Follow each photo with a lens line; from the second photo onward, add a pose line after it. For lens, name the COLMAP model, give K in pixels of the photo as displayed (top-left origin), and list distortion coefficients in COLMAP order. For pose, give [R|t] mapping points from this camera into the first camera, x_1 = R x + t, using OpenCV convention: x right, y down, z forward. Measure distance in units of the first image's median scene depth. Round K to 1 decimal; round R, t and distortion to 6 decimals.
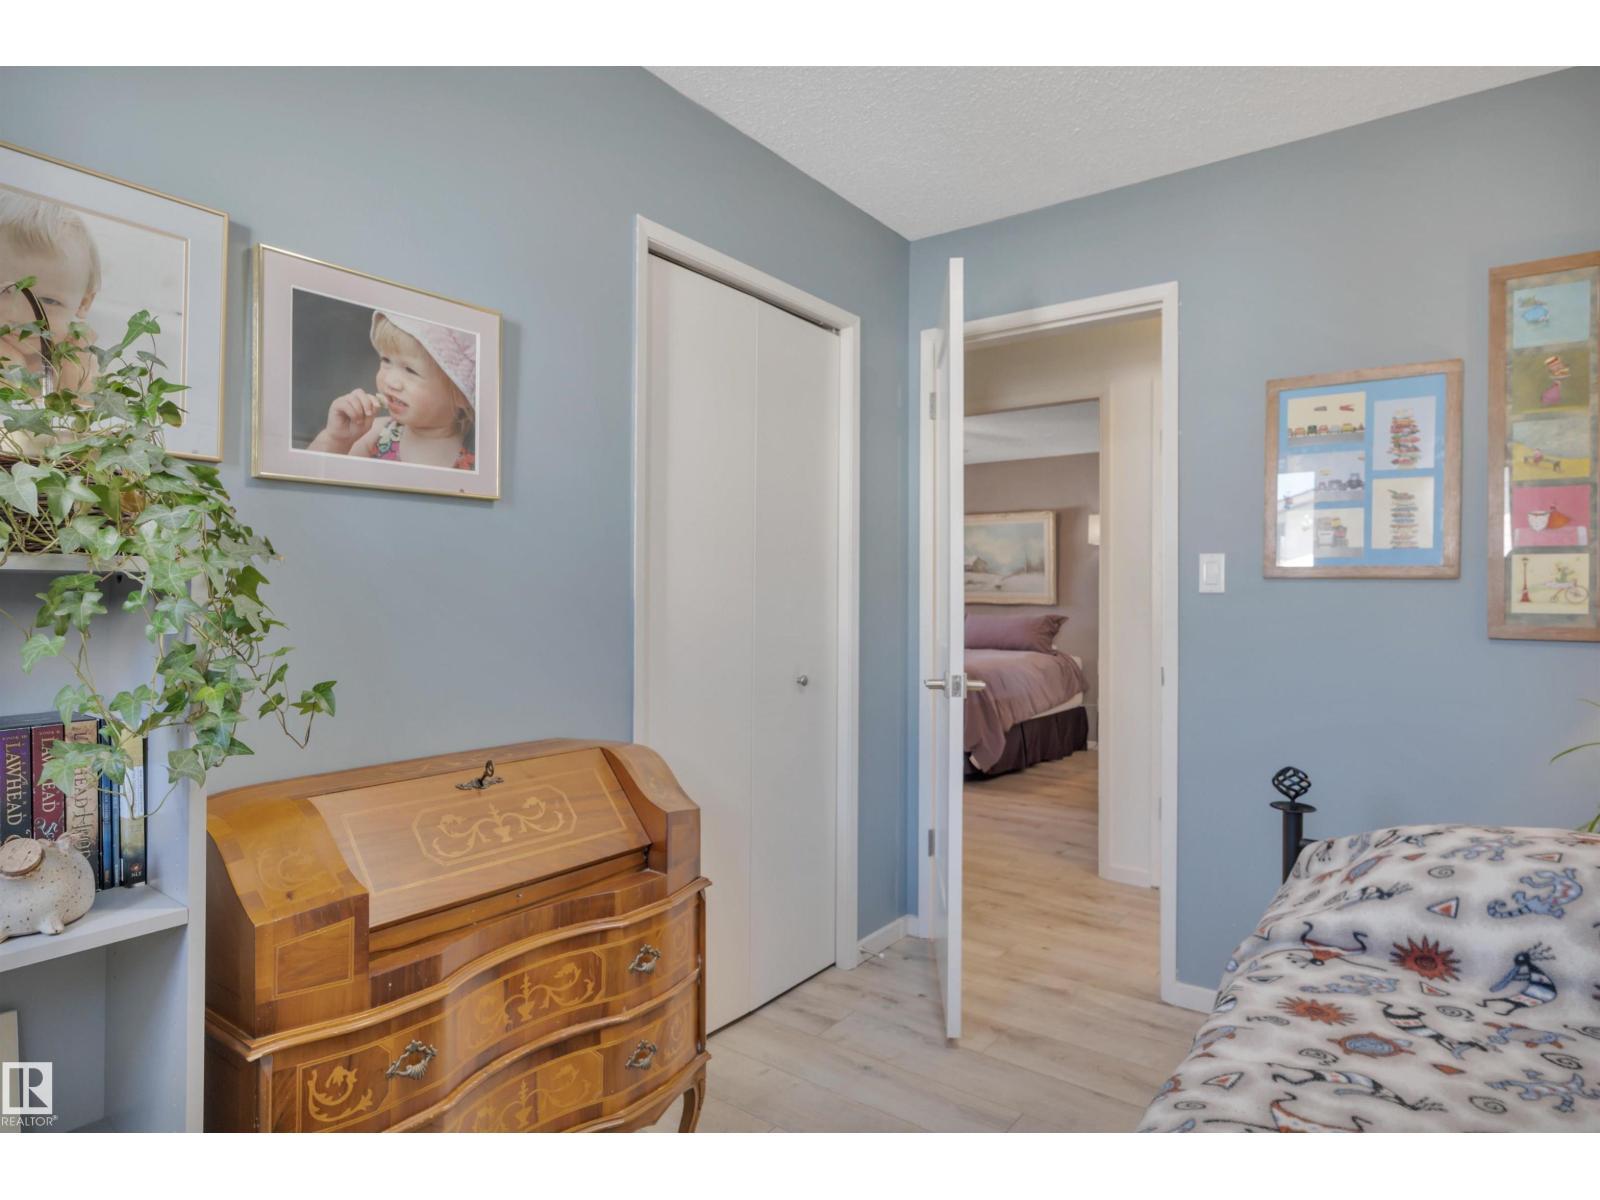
lens RADIAL K [[926.9, 0, 800.0], [0, 926.9, 600.0], [0, 0, 1]] dist [0.003185, 0.000812]
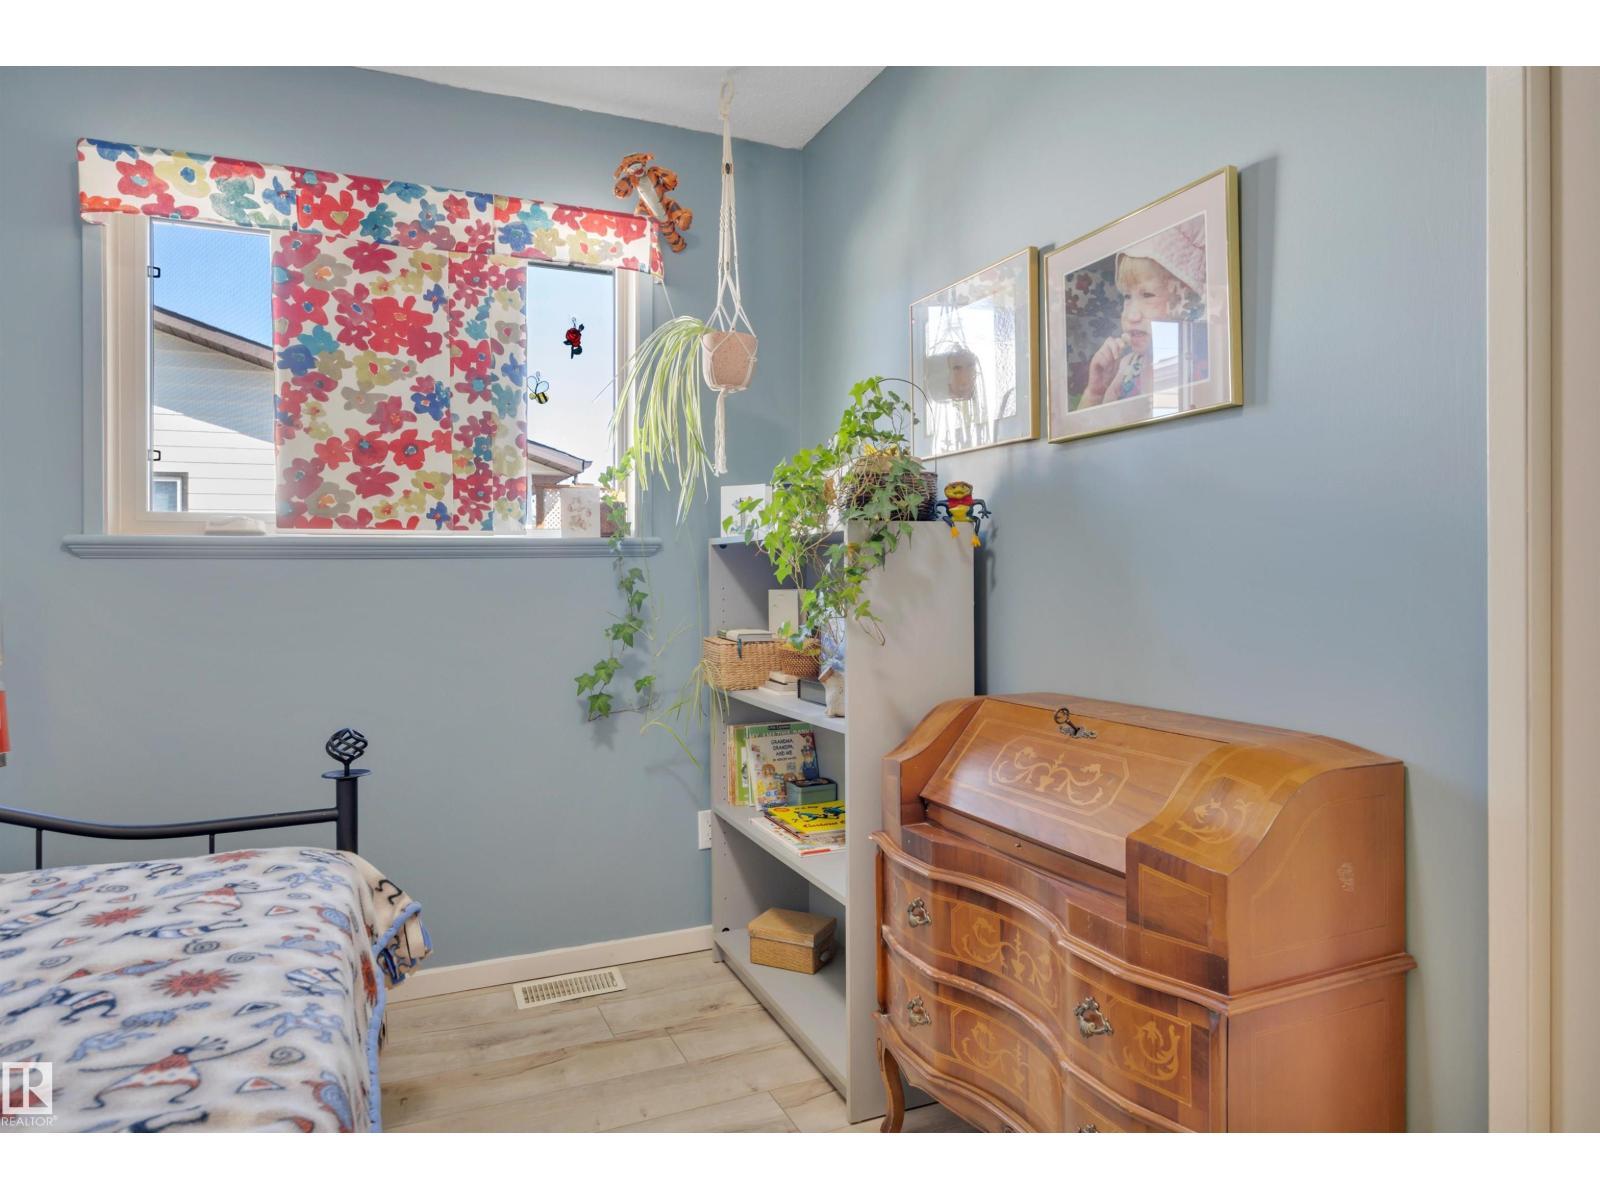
lens RADIAL K [[1135.4, 0, 800.0], [0, 1135.4, 600.0], [0, 0, 1]] dist [-0.012190, -0.000976]
pose [[-0.586160, 0.018406, -0.809986, 0.784821], [-0.007749, 0.999569, 0.028322, 0.035178], [0.810158, 0.022877, -0.585764, 1.510995]]
